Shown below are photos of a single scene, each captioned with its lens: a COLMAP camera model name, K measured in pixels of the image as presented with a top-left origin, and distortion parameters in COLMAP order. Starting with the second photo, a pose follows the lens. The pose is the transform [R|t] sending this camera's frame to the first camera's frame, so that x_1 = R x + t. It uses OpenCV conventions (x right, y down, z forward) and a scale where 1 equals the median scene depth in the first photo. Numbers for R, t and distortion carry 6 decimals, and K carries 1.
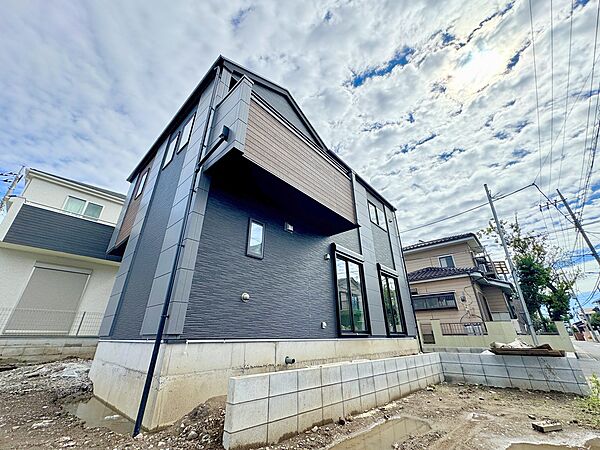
lens RADIAL K [[240.4, 0, 299.1], [0, 240.4, 224.0], [0, 0, 1]] dist [-0.002213, 0.000443]
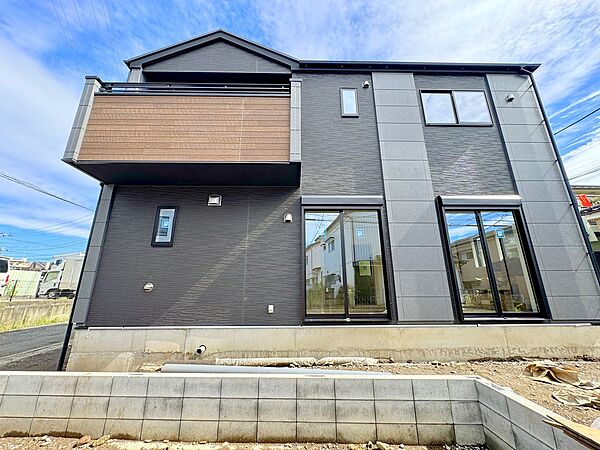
lens RADIAL K [[240.4, 0, 300.1], [0, 240.4, 223.7], [0, 0, 1]] dist [-0.002213, 0.000443]
pose [[0.685962, -0.195252, -0.700952, 0.768956], [0.311681, 0.949320, 0.040581, 0.157571], [0.657504, -0.246310, 0.712053, 0.579440]]
